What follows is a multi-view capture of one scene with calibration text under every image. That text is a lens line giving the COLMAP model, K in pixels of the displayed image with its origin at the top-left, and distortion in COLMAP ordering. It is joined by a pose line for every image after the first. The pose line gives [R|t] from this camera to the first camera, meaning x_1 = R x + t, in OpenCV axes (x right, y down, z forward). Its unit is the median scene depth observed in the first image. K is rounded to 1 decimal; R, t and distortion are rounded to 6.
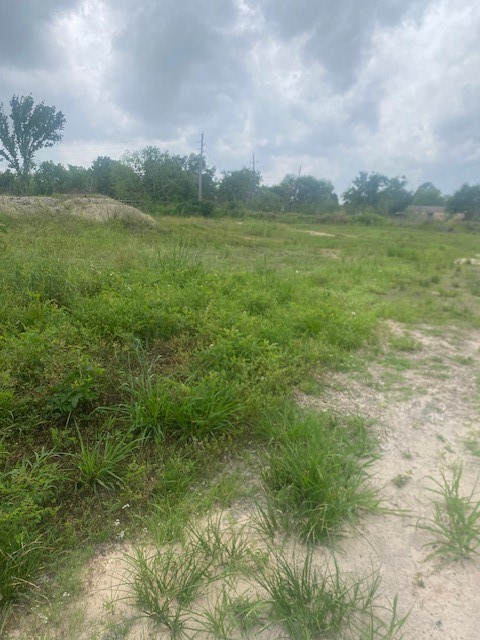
lens RADIAL K [[493.9, 0, 237.4], [0, 493.9, 334.2], [0, 0, 1]] dist [0.026457, -0.028302]
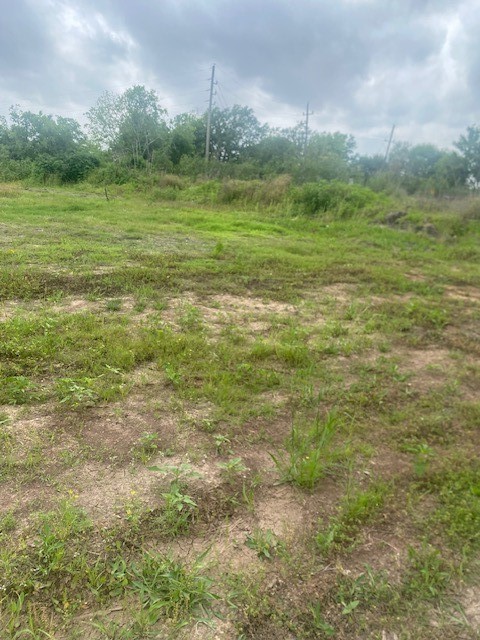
lens RADIAL K [[493.9, 0, 243.9], [0, 493.9, 329.9], [0, 0, 1]] dist [0.026457, -0.028302]
pose [[0.952095, 0.117190, -0.282458, 0.477668], [-0.108353, 0.993012, 0.046764, -0.189330], [0.285964, -0.013918, 0.958139, 0.821691]]
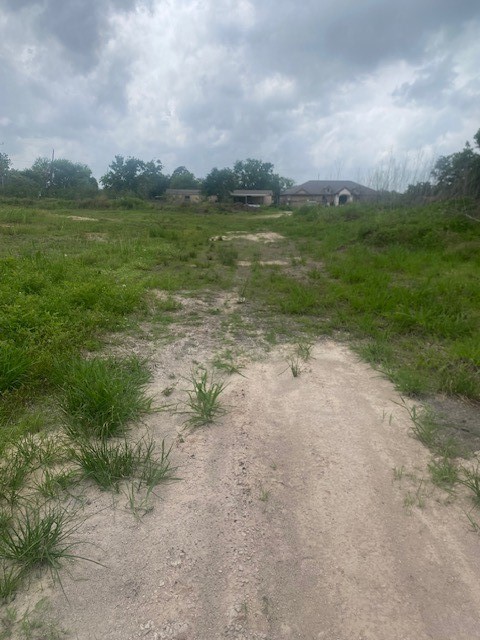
lens RADIAL K [[493.9, 0, 242.9], [0, 493.9, 337.0], [0, 0, 1]] dist [0.026457, -0.028302]
pose [[0.893338, -0.143971, 0.425699, -0.005561], [0.129127, 0.989580, 0.063701, 0.009673], [-0.430434, -0.001937, 0.902620, -0.038331]]
